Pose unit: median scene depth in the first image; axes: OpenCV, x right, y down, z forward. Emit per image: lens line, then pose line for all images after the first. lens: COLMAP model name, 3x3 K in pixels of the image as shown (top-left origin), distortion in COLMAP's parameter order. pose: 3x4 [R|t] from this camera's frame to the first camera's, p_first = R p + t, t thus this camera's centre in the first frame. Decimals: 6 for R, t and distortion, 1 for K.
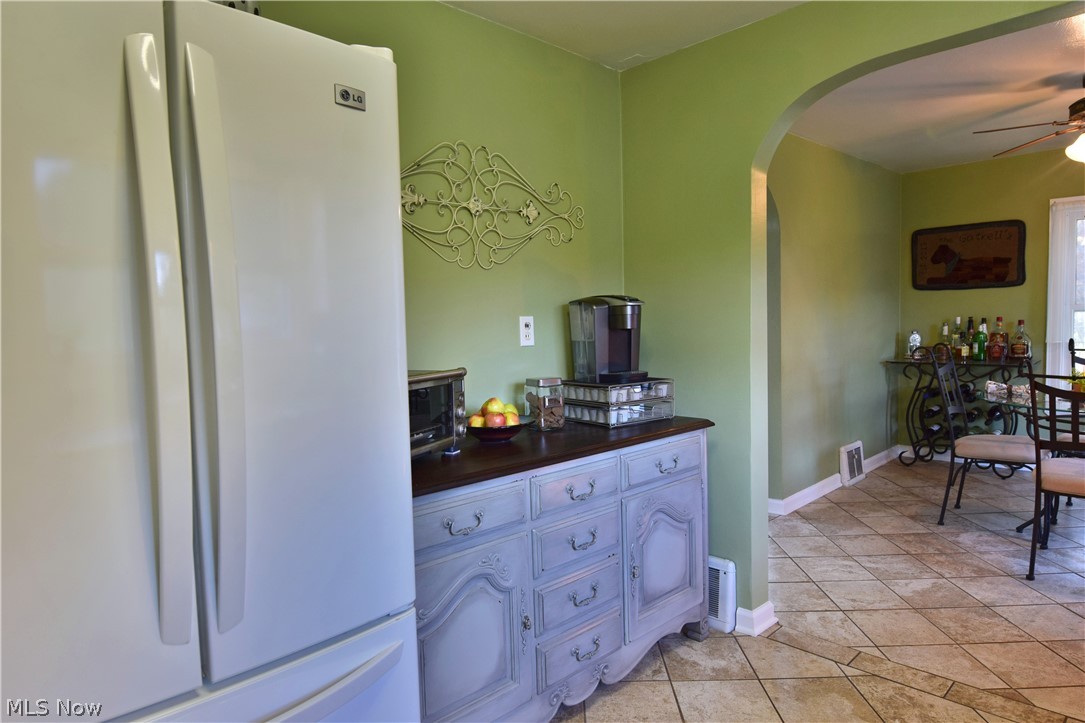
lens RADIAL K [[658.0, 0, 545.8], [0, 658.0, 364.3], [0, 0, 1]] dist [-0.015638, -0.002412]
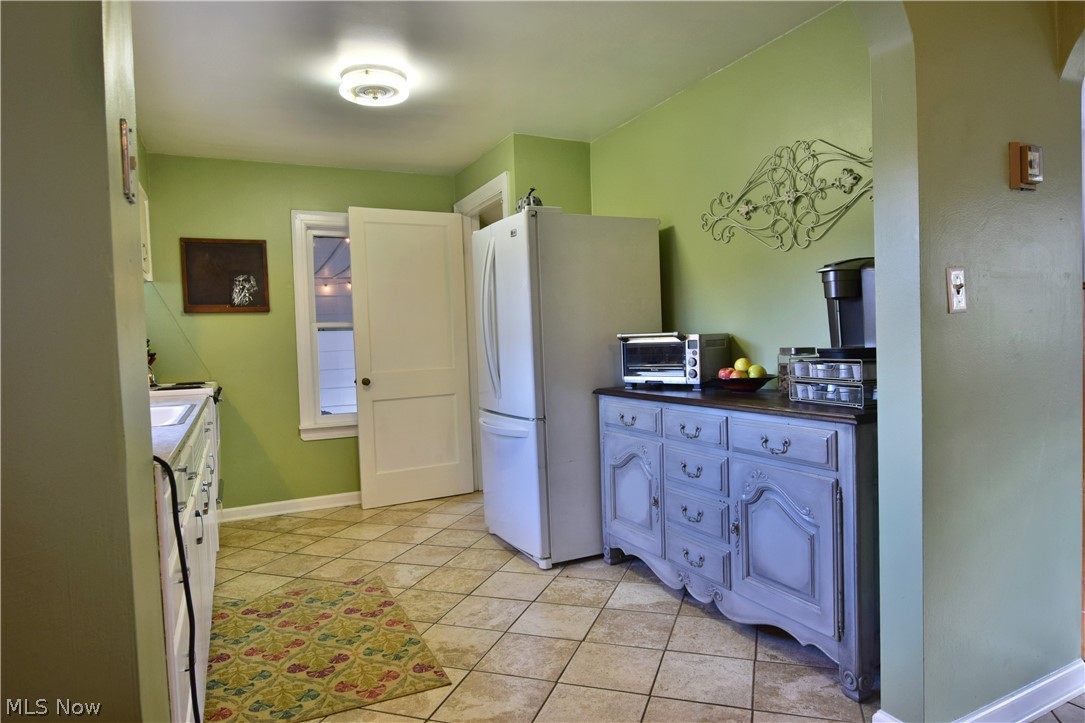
lens RADIAL K [[658.0, 0, 544.8], [0, 658.0, 361.1], [0, 0, 1]] dist [-0.015638, -0.002412]
pose [[-0.312089, 0.070160, -0.947459, 1.172424], [-0.016644, 0.996713, 0.079290, -0.034482], [0.949907, 0.040515, -0.309895, 0.977422]]
